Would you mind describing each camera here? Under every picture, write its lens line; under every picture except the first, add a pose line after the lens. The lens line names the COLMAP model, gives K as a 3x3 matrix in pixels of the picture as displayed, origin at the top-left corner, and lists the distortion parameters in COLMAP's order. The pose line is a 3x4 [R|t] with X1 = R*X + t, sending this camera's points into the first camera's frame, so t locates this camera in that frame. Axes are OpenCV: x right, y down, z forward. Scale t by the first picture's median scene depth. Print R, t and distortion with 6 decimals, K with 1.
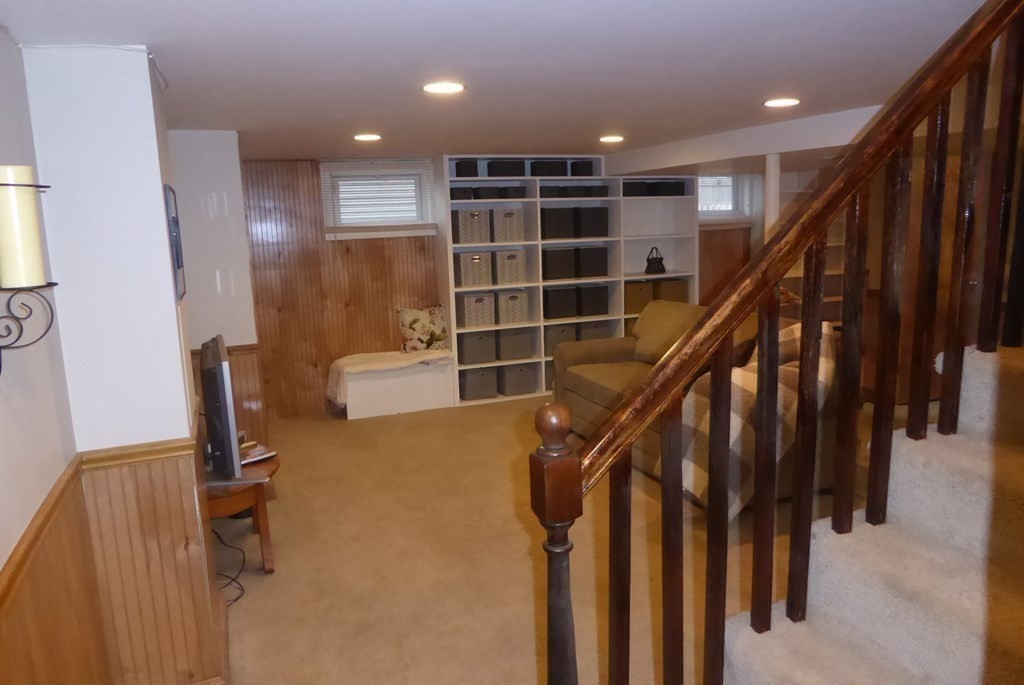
lens RADIAL K [[730.0, 0, 513.0], [0, 730.0, 343.2], [0, 0, 1]] dist [0.007615, -0.009492]
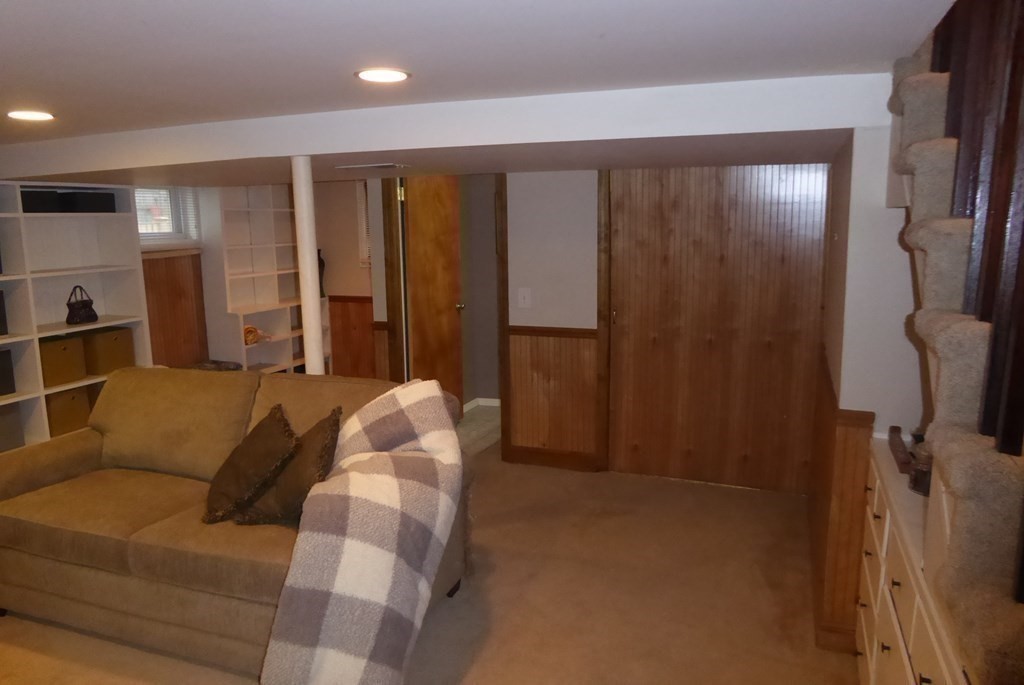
lens RADIAL K [[730.0, 0, 475.9], [0, 730.0, 327.7], [0, 0, 1]] dist [0.007615, -0.009492]
pose [[0.704013, -0.096700, 0.703573, -0.032348], [0.132454, 0.991182, 0.003693, -0.044263], [-0.697726, 0.090591, 0.710613, 0.245411]]
